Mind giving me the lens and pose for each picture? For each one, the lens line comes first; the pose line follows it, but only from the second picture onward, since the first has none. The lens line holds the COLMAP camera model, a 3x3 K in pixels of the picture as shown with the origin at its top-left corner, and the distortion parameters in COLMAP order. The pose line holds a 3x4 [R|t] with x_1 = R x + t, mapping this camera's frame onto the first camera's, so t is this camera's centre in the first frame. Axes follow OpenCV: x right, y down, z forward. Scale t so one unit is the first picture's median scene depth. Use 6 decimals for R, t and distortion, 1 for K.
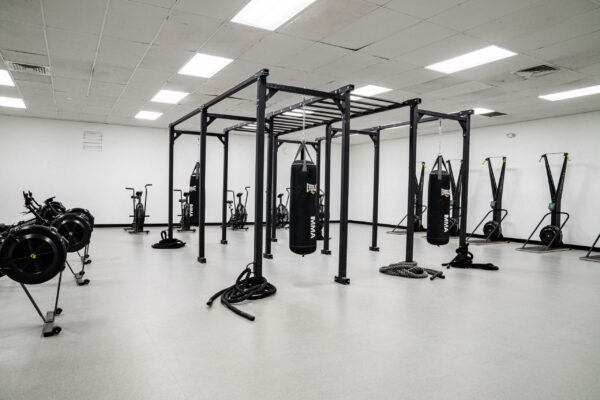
lens RADIAL K [[417.2, 0, 298.0], [0, 417.2, 202.5], [0, 0, 1]] dist [-0.120139, 0.085609]
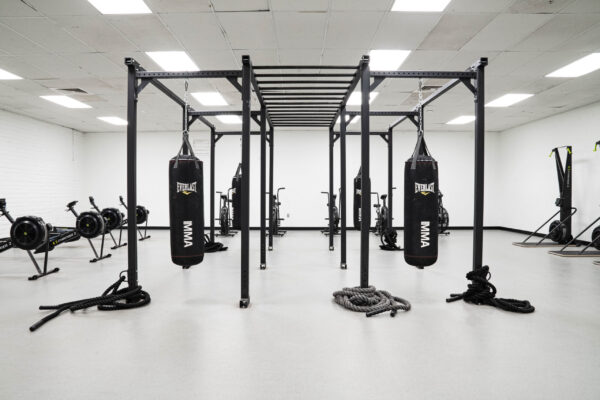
lens RADIAL K [[430.1, 0, 299.5], [0, 430.1, 201.3], [0, 0, 1]] dist [-0.127164, 0.094915]
pose [[0.869355, -0.010494, -0.494077, 0.372175], [0.005481, 0.999918, -0.011594, 0.002441], [0.494158, 0.007371, 0.869341, 0.211889]]
